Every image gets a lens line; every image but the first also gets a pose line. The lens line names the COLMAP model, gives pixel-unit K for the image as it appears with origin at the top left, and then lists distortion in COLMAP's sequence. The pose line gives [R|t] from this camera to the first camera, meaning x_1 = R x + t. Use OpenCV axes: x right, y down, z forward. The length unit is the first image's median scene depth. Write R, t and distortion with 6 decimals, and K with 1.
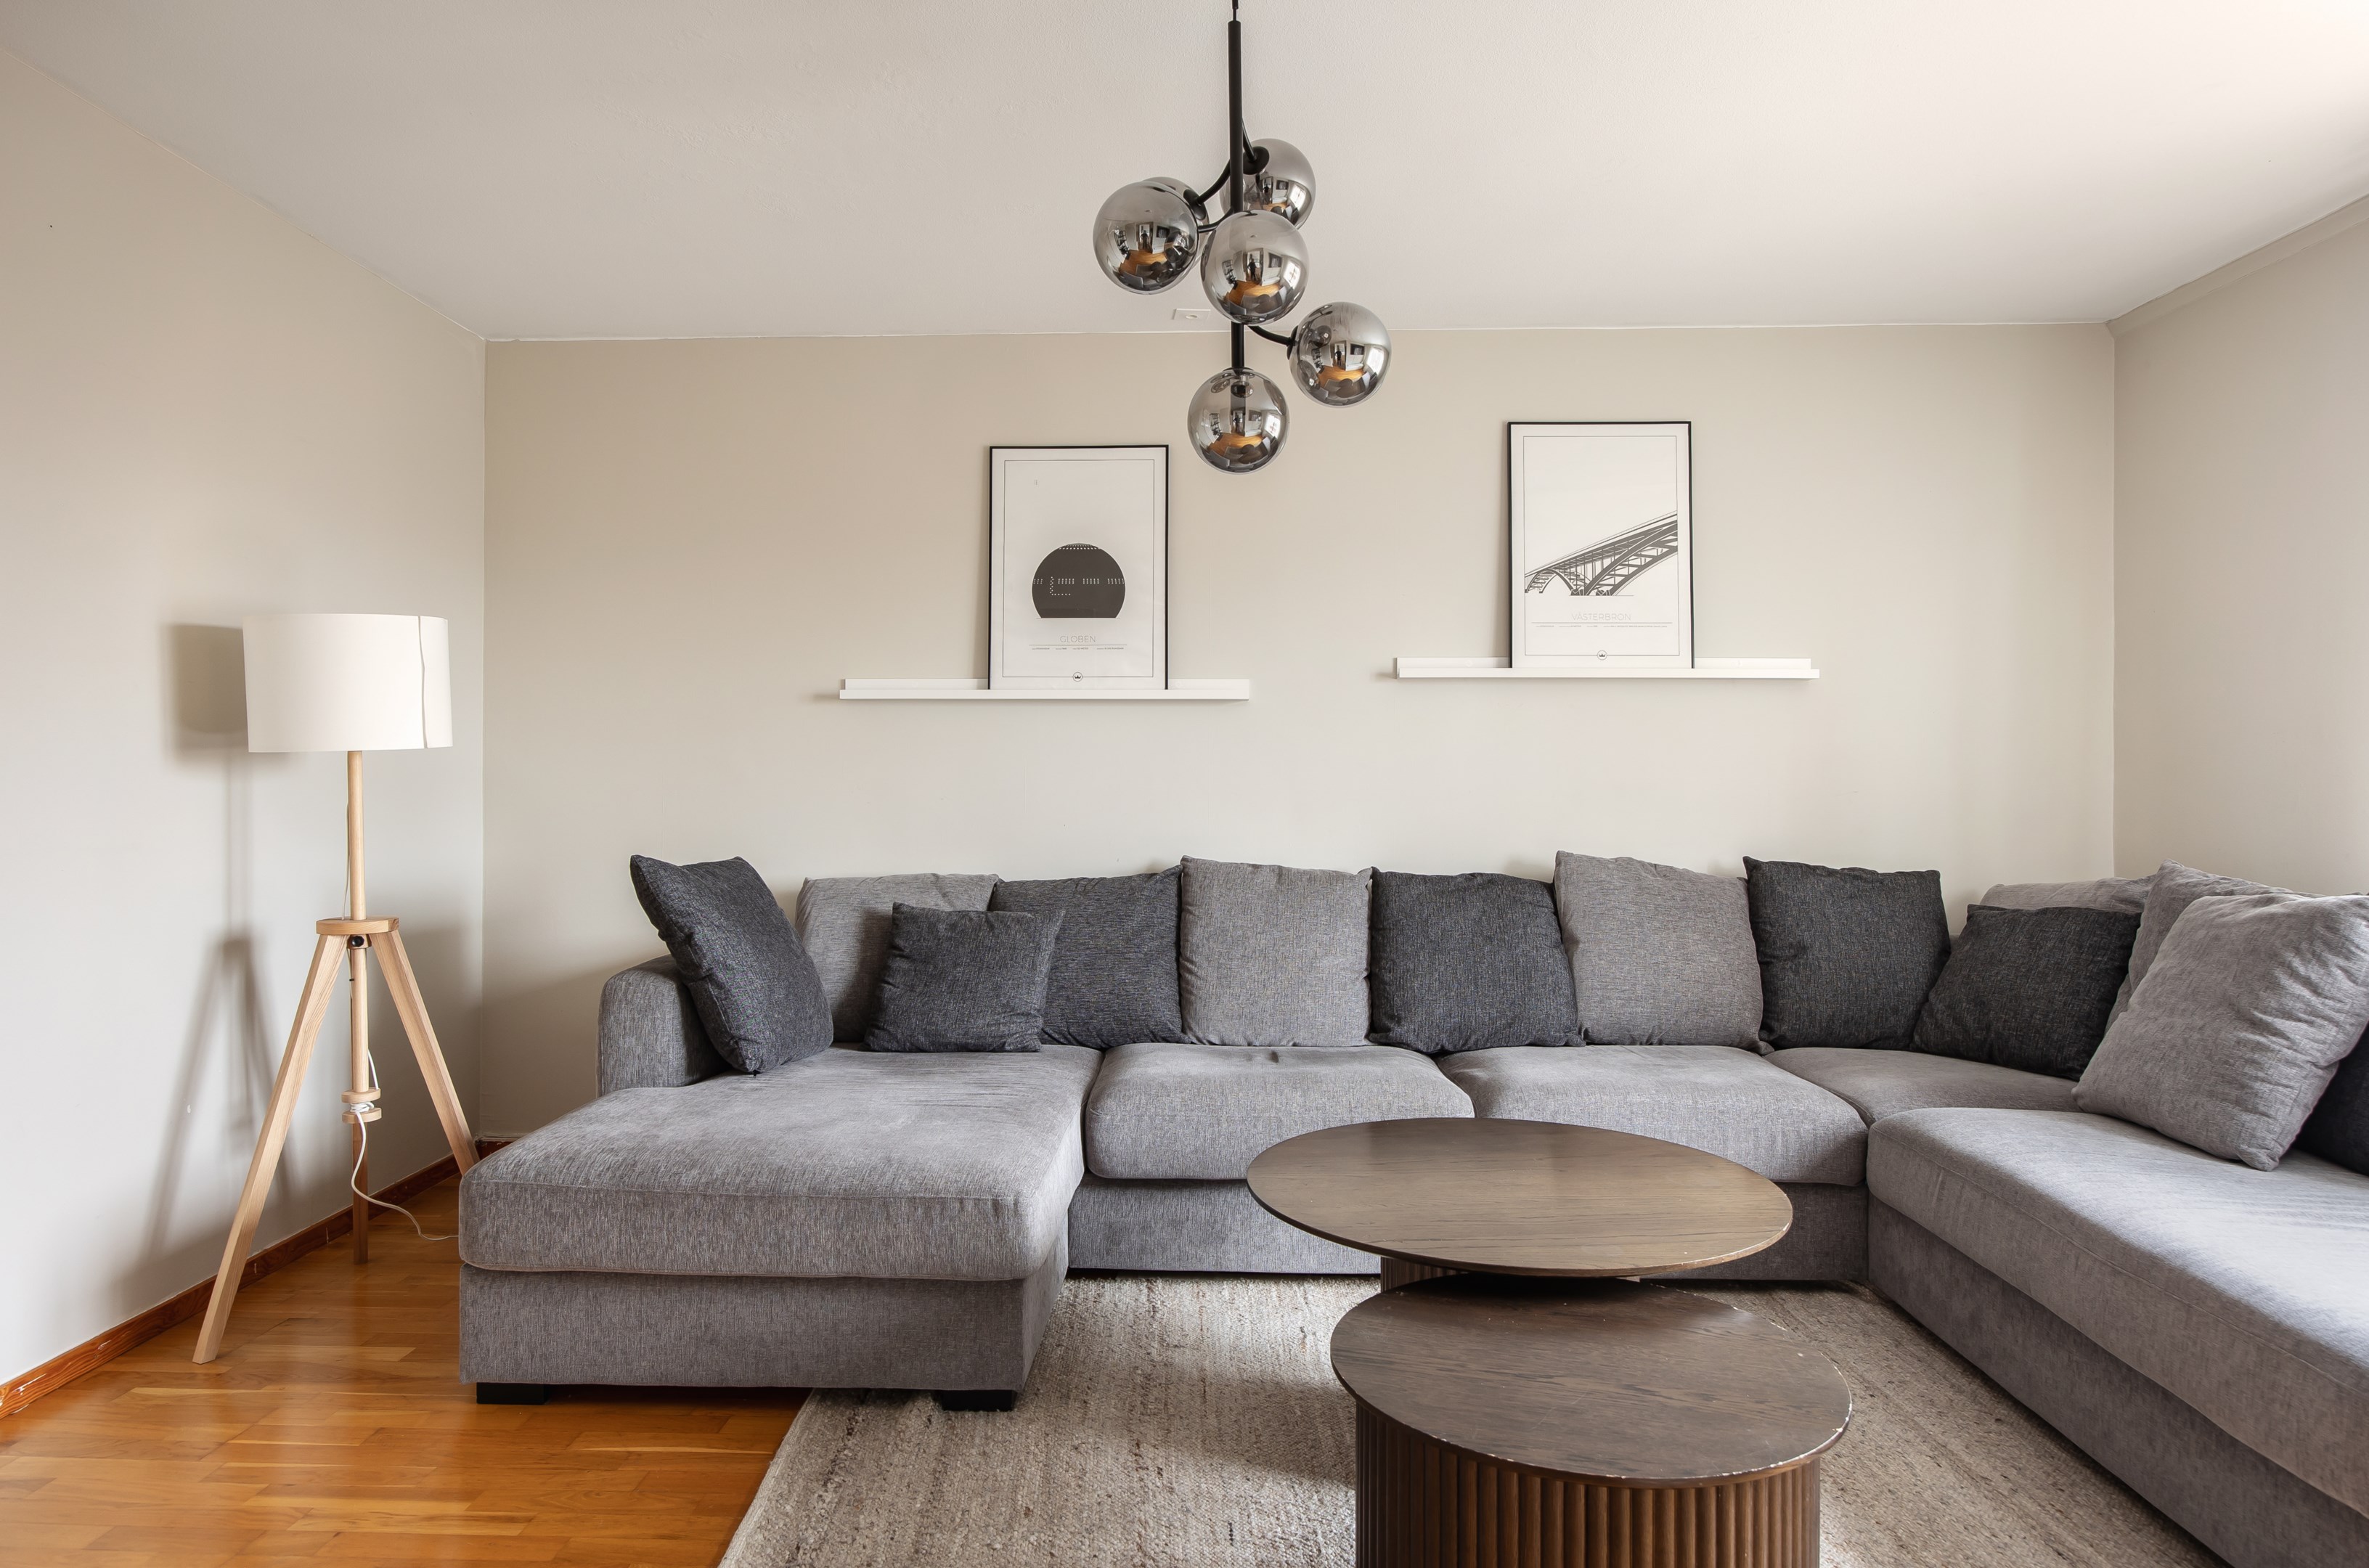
lens RADIAL K [[1432.6, 0, 1184.5], [0, 1432.6, 784.0], [0, 0, 1]] dist [0.000411, 0.000257]
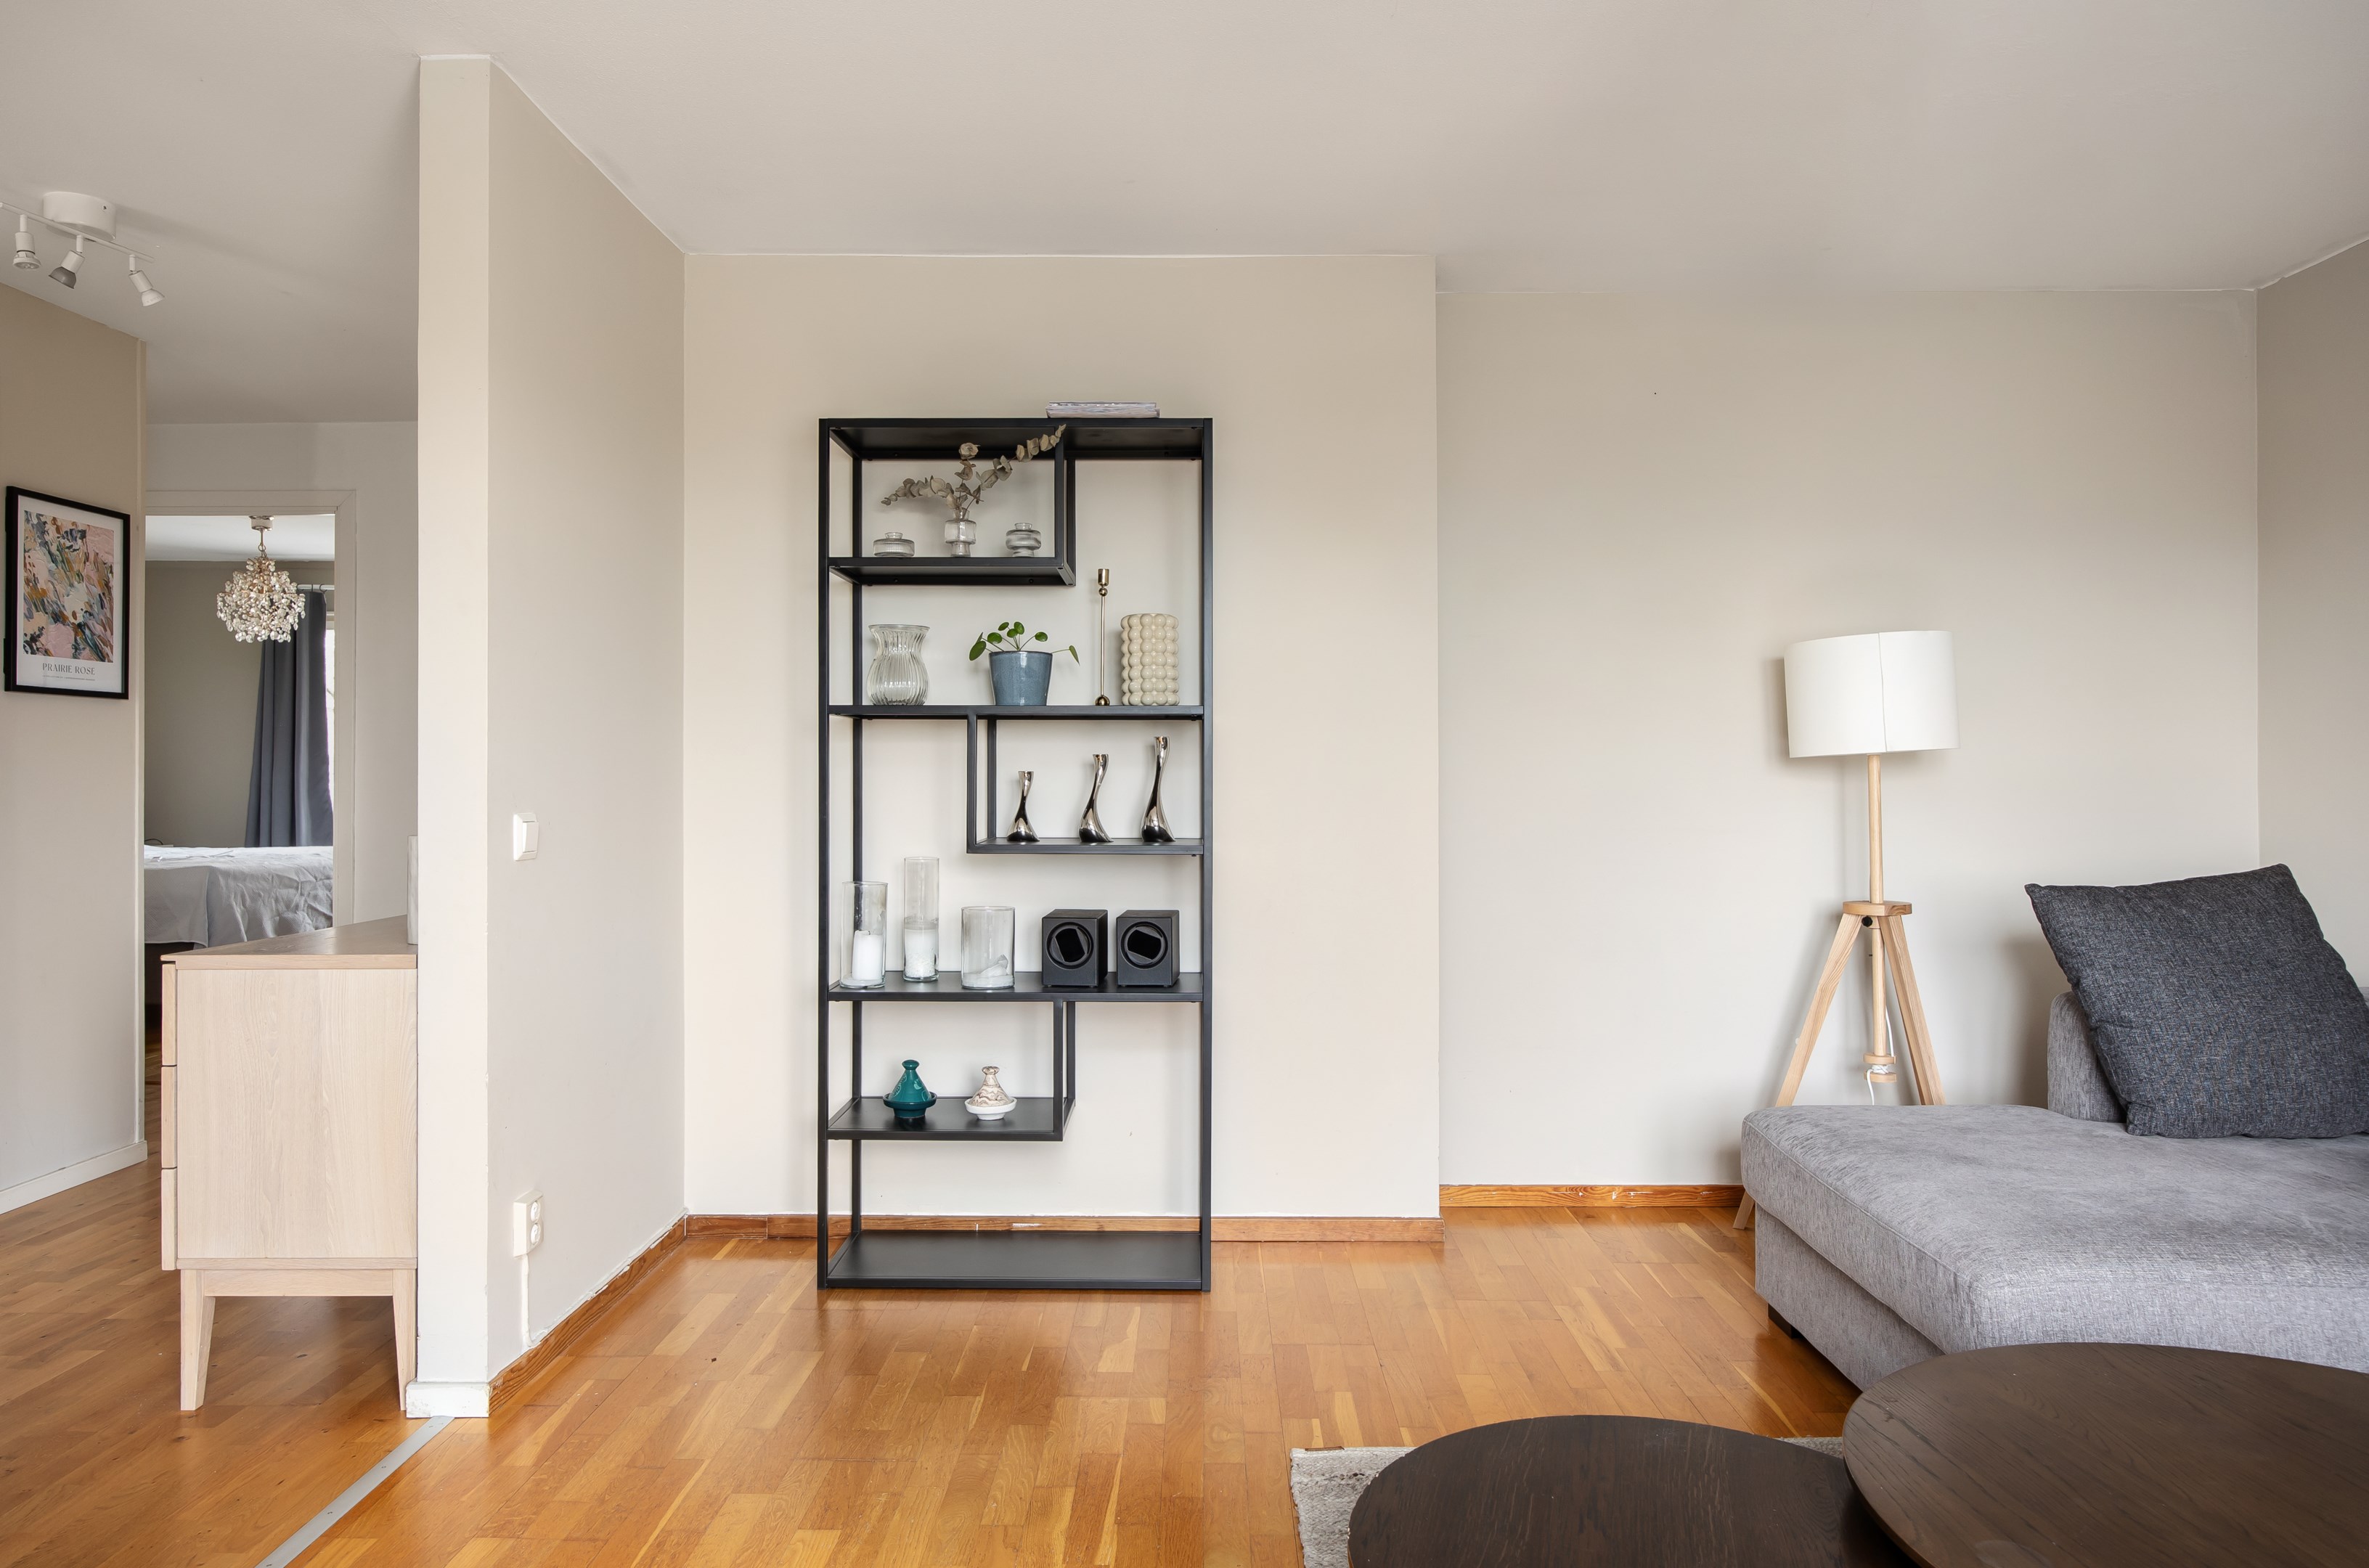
lens RADIAL K [[1552.7, 0, 1184.5], [0, 1552.7, 784.0], [0, 0, 1]] dist [-0.000881, -0.000347]
pose [[0.021711, 0.005660, -0.999748, 0.724973], [-0.003426, 0.999979, 0.005587, -0.006164], [0.999758, 0.003304, 0.021729, 0.474811]]
